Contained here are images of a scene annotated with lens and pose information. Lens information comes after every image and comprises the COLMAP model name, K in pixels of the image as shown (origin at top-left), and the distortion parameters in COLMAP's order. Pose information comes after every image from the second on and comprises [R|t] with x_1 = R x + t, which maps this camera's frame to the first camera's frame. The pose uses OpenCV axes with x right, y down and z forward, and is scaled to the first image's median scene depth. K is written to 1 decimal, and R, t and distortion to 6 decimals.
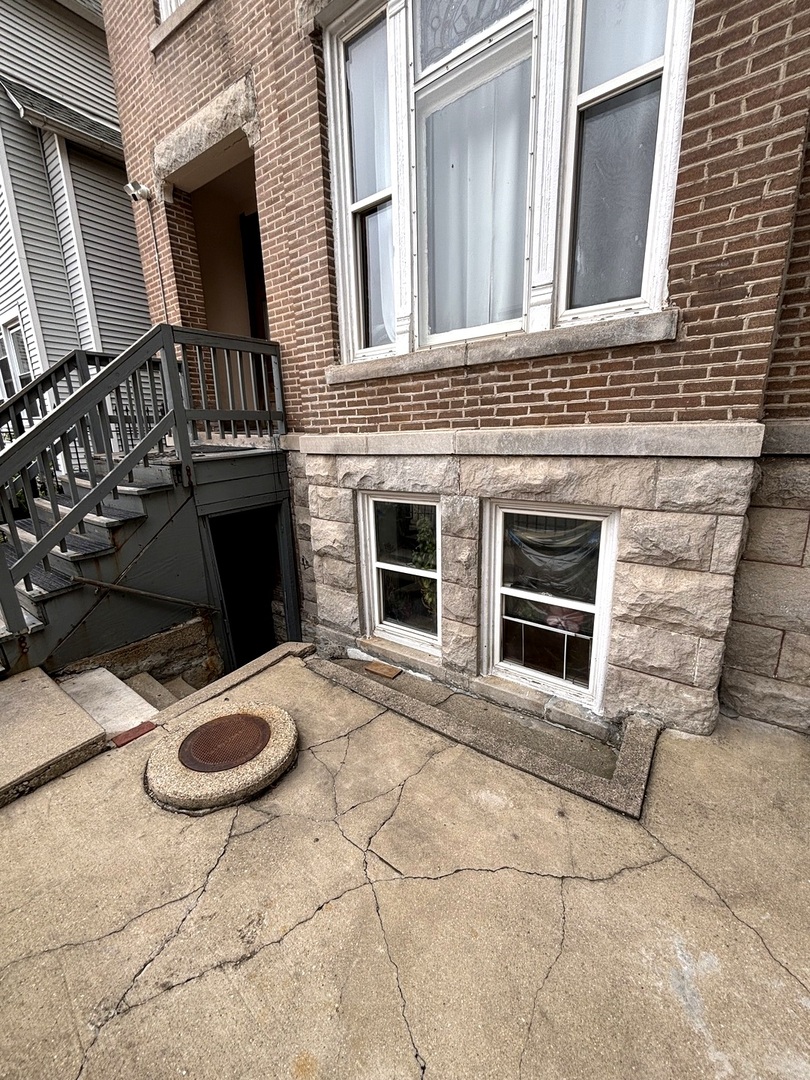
lens RADIAL K [[434.8, 0, 404.5], [0, 434.8, 542.0], [0, 0, 1]] dist [-0.005702, 0.001360]
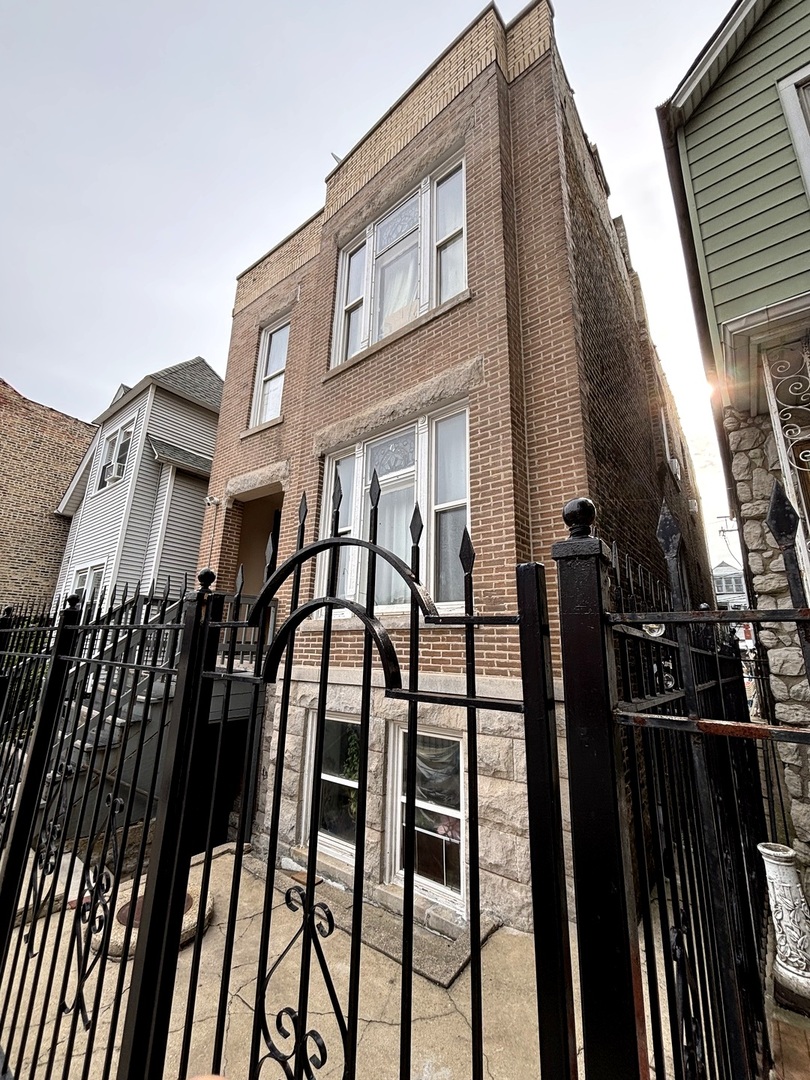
lens RADIAL K [[434.8, 0, 405.3], [0, 434.8, 537.1], [0, 0, 1]] dist [-0.005702, 0.001360]
pose [[0.998240, 0.044467, -0.039247, 0.253765], [-0.057970, 0.871393, -0.487148, 0.063194], [0.012538, 0.488565, 0.872437, -0.499522]]
